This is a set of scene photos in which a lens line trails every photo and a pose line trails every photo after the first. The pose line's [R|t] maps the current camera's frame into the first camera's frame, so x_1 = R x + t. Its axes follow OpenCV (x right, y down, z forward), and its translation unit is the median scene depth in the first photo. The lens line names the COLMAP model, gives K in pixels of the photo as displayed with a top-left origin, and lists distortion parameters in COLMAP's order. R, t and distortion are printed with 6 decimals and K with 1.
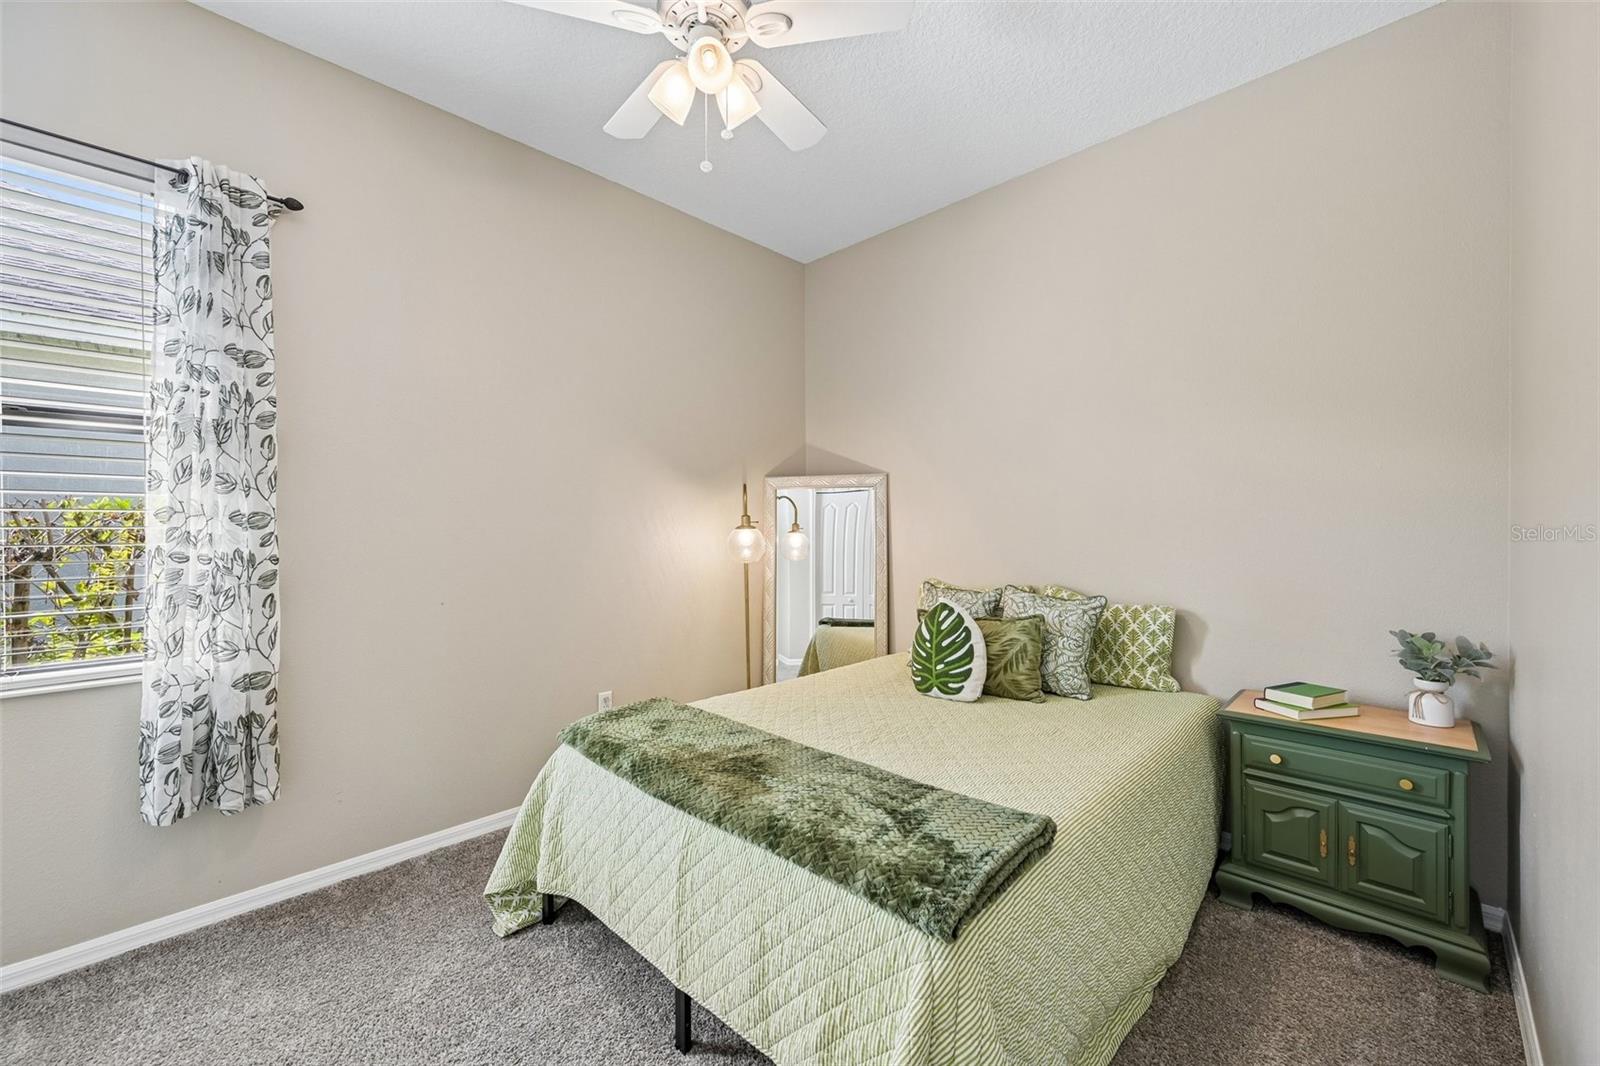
lens RADIAL K [[631.3, 0, 798.8], [0, 631.3, 534.4], [0, 0, 1]] dist [-0.000249, -0.000004]
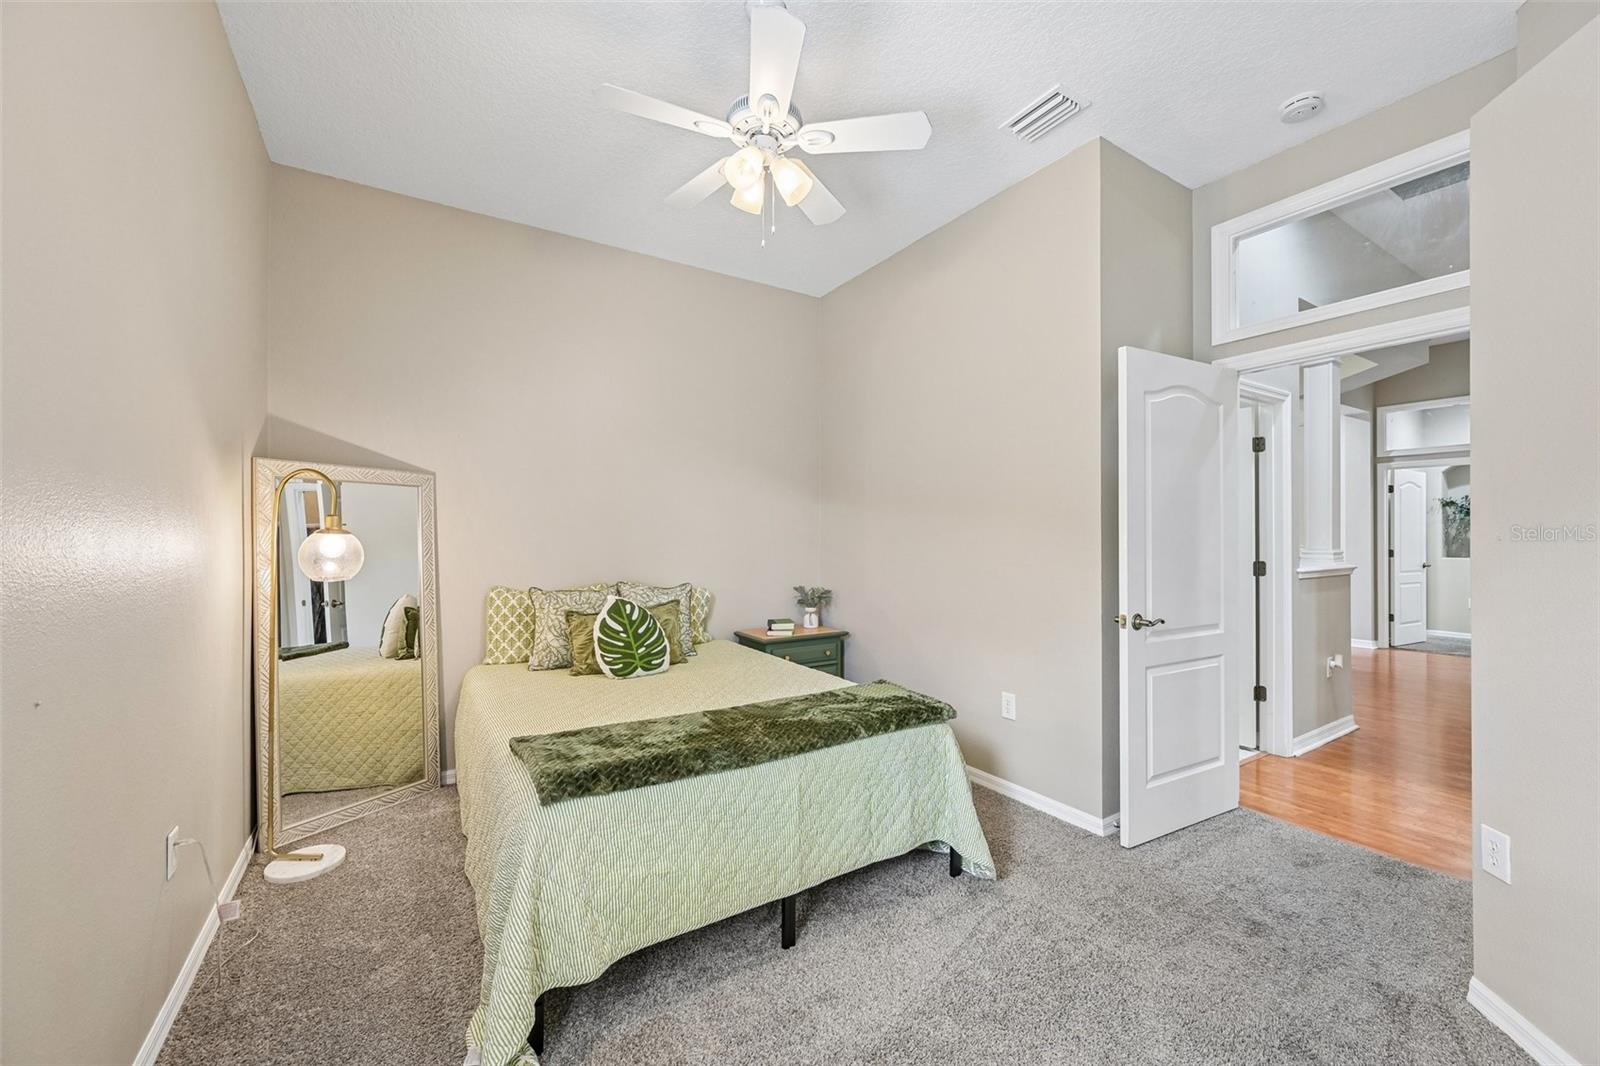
lens RADIAL K [[633.5, 0, 803.9], [0, 633.5, 542.7], [0, 0, 1]] dist [-0.001478, -0.000172]
pose [[0.226661, -0.006471, 0.973952, -0.888594], [-0.001409, 0.999975, 0.006972, -0.006109], [-0.973973, -0.002953, 0.226646, 0.417985]]
